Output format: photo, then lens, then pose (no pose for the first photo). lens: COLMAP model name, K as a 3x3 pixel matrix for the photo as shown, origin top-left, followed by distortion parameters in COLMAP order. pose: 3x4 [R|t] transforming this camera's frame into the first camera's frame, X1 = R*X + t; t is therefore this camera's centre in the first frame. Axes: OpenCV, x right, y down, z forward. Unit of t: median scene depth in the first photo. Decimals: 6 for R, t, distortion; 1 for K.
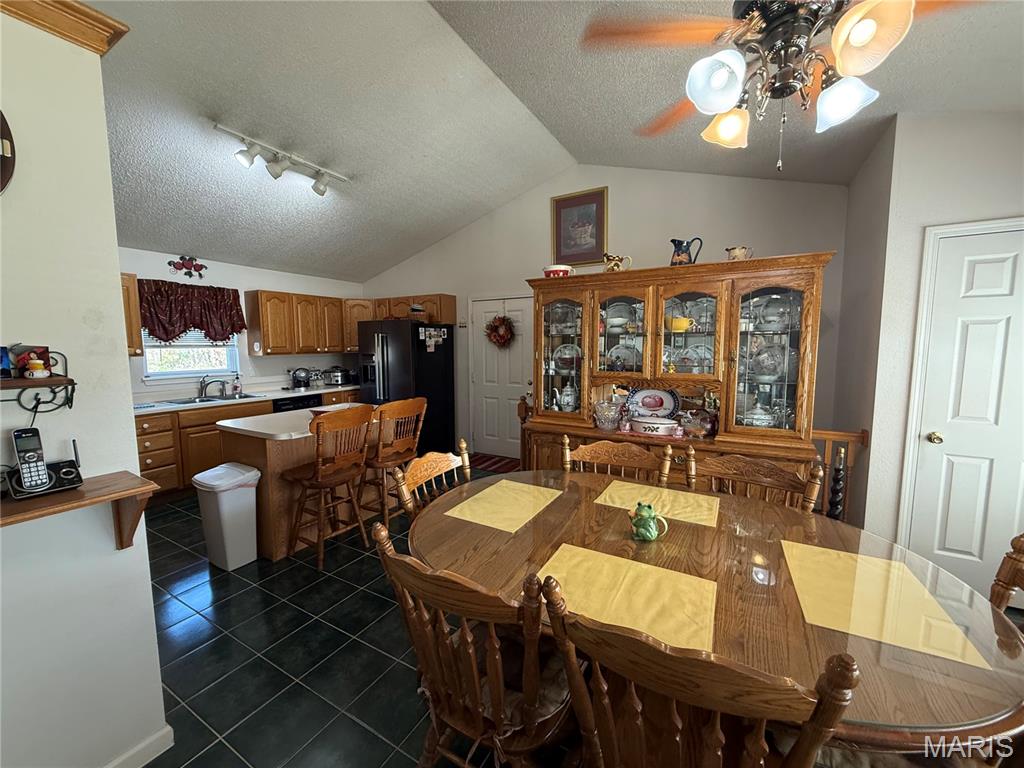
lens RADIAL K [[407.9, 0, 509.1], [0, 407.9, 383.9], [0, 0, 1]] dist [-0.000867, -0.000077]
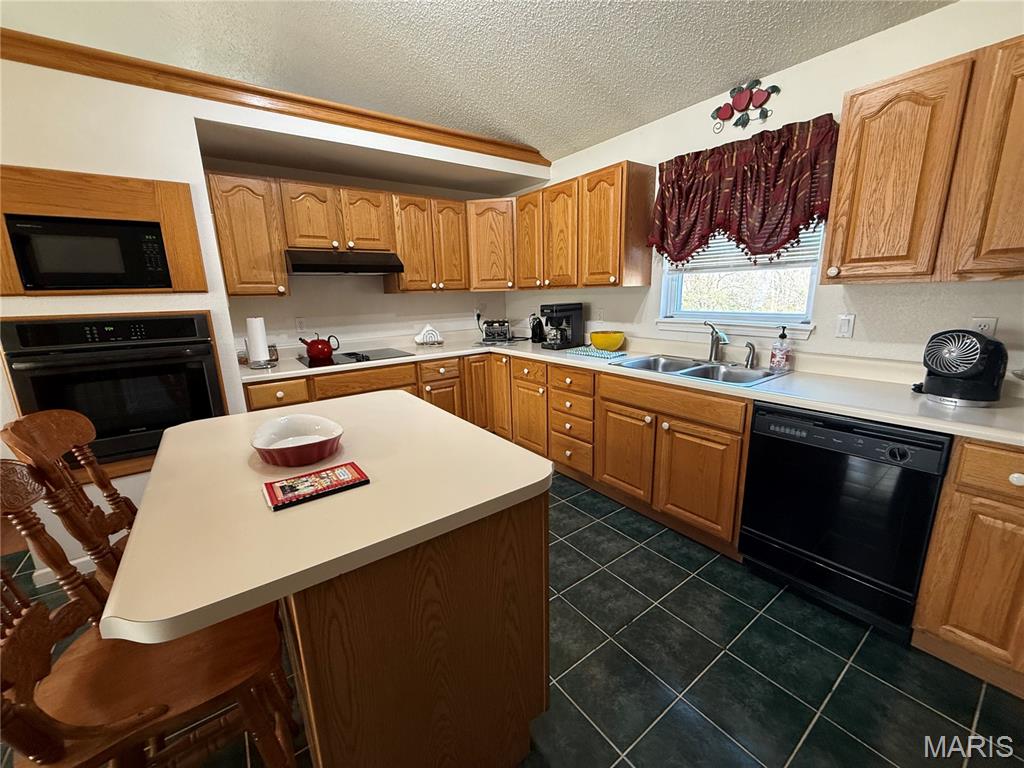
lens RADIAL K [[407.9, 0, 509.1], [0, 407.9, 383.9], [0, 0, 1]] dist [-0.000867, -0.000077]
pose [[-0.403806, 0.217718, -0.888560, -0.128304], [-0.061488, 0.962614, 0.263806, -0.062563], [0.912776, 0.161162, -0.375322, 0.878347]]
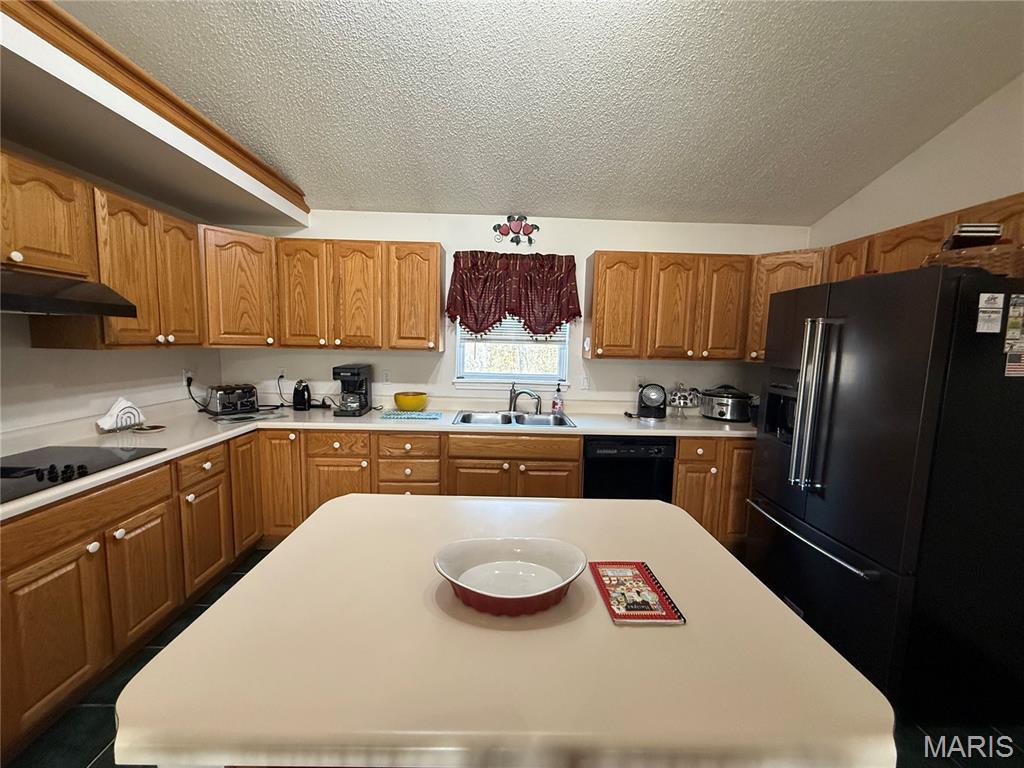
lens RADIAL K [[407.9, 0, 509.1], [0, 407.9, 383.9], [0, 0, 1]] dist [-0.000867, -0.000077]
pose [[0.524220, 0.106345, -0.844917, -0.143230], [-0.112603, 0.992116, 0.055009, -0.050916], [0.844106, 0.066303, 0.532062, 0.561507]]
